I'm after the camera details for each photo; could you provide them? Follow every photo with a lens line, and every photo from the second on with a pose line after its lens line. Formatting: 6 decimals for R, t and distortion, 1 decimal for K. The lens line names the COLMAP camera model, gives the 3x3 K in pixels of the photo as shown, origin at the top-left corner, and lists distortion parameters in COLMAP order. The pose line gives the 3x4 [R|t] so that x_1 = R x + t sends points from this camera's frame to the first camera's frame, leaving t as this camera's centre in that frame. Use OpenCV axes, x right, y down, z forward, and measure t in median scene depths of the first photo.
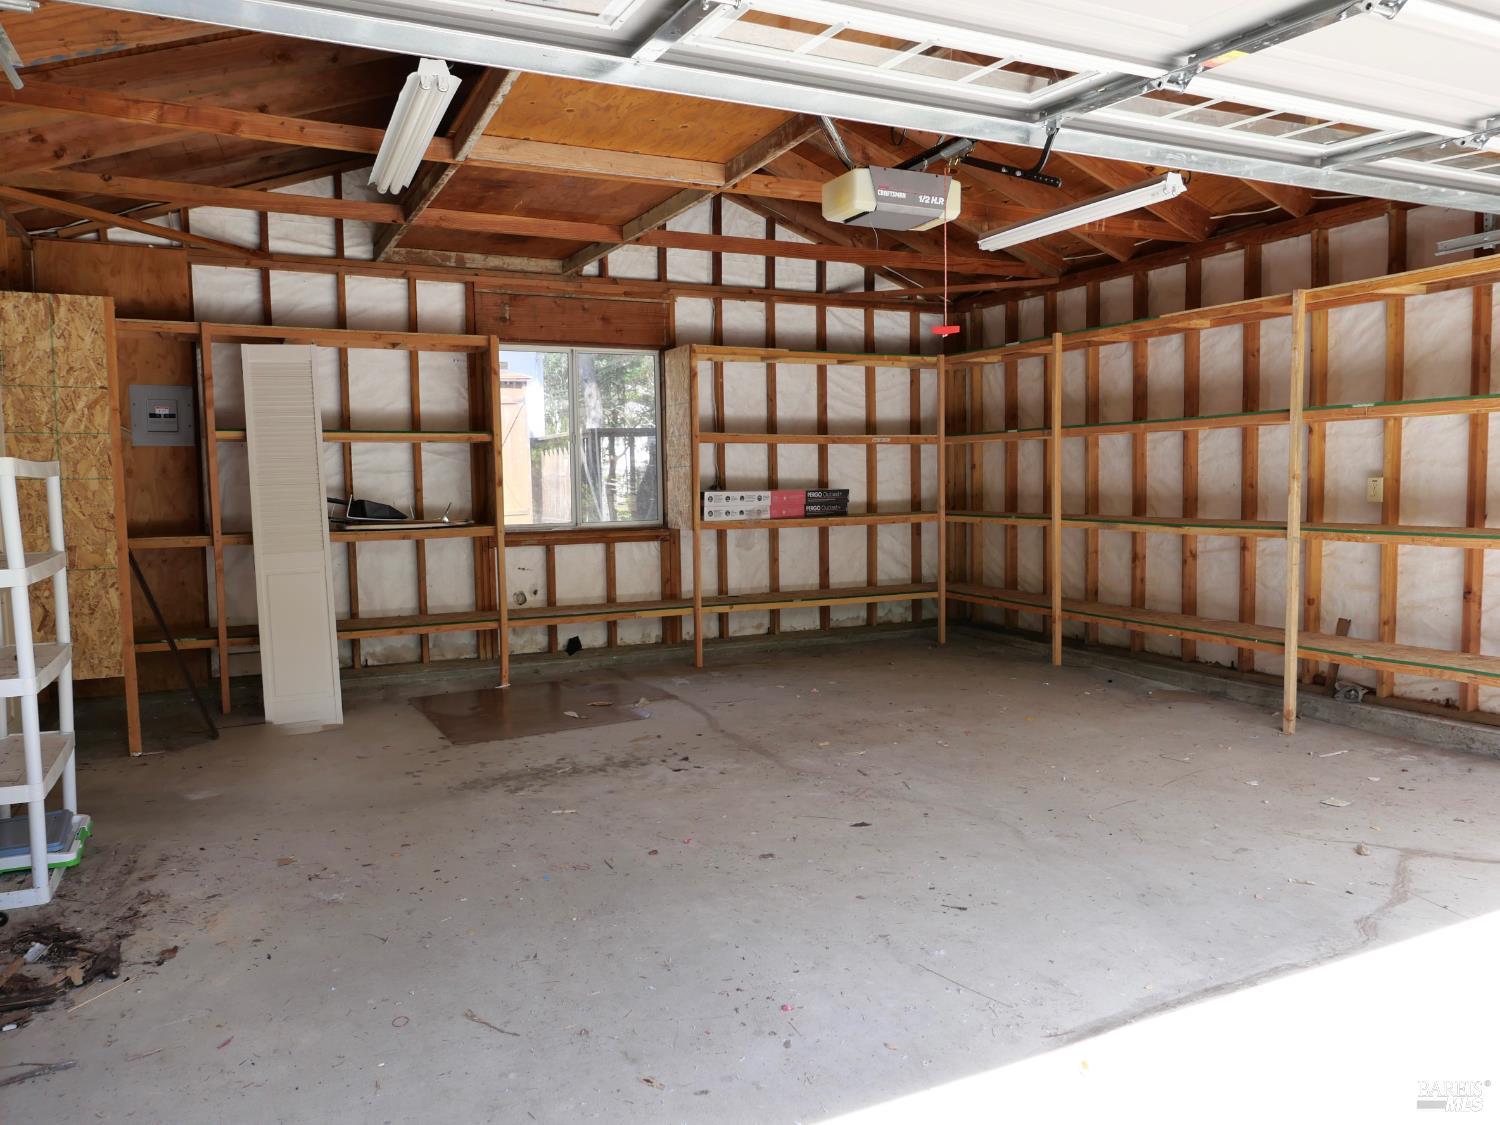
lens RADIAL K [[1069.9, 0, 736.4], [0, 1069.9, 561.0], [0, 0, 1]] dist [-0.027792, -0.000234]
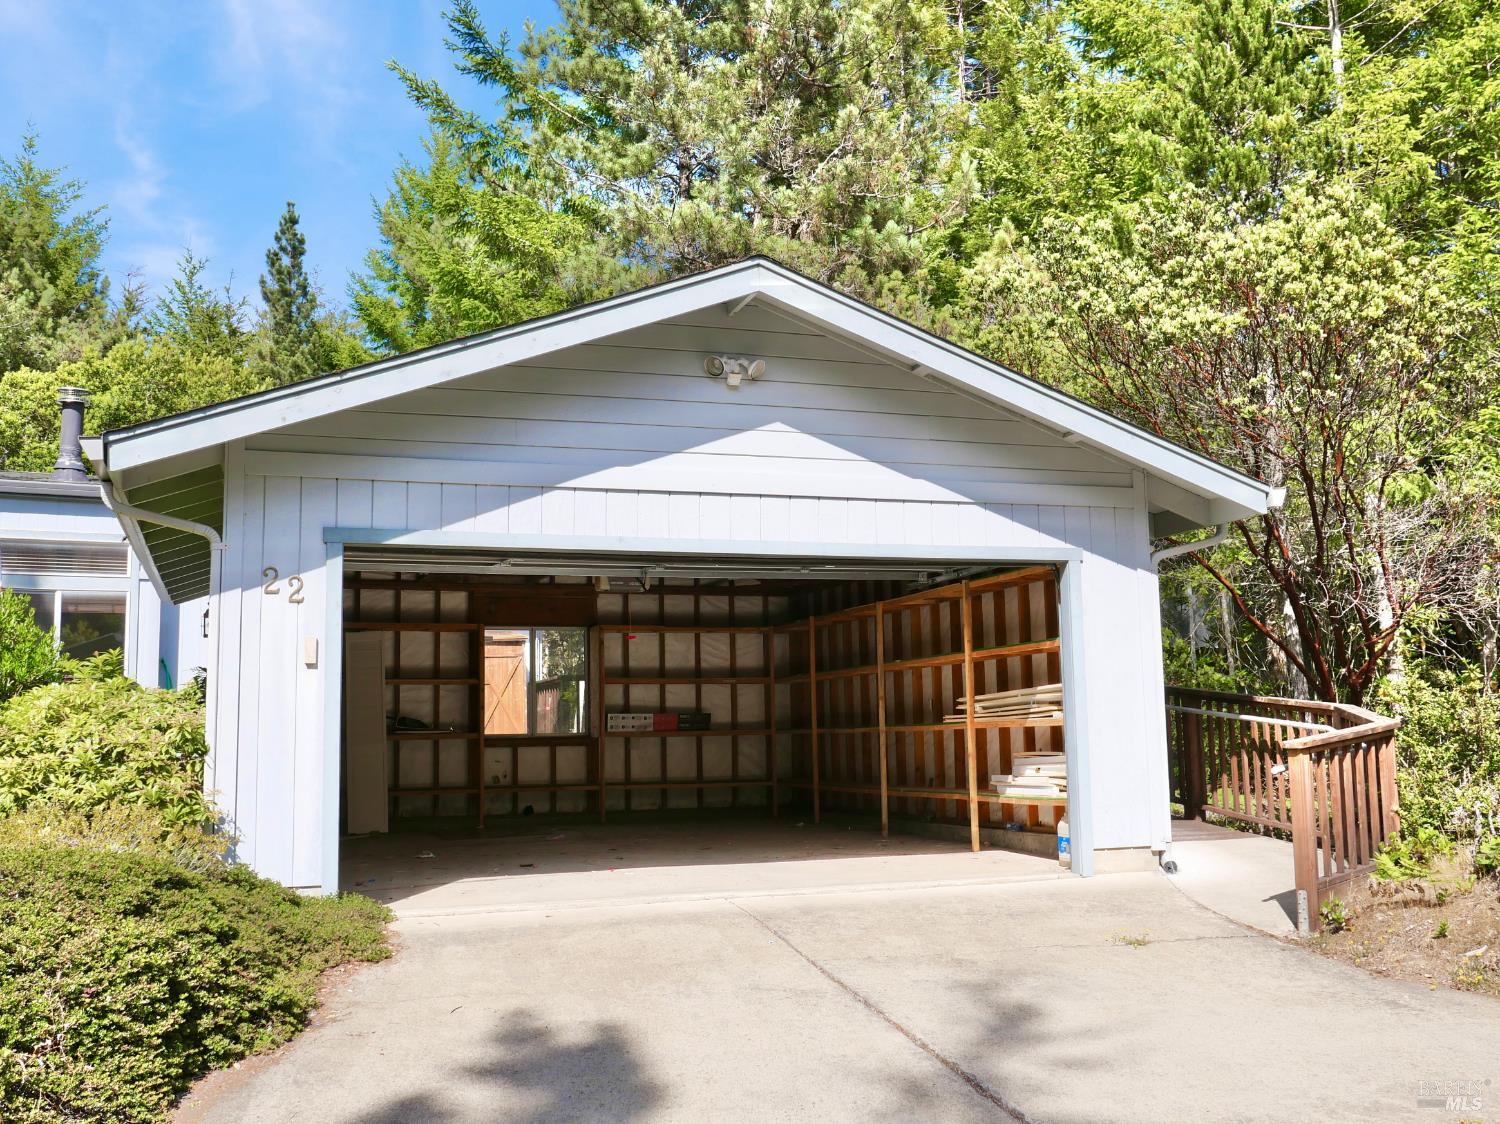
lens RADIAL K [[1434.3, 0, 757.1], [0, 1434.3, 568.7], [0, 0, 1]] dist [0.006914, 0.000000]
pose [[0.996742, -0.012982, -0.079603, 0.362763], [-0.002464, 0.981598, -0.190946, 0.132179], [0.080617, 0.190520, 0.978368, -1.136720]]
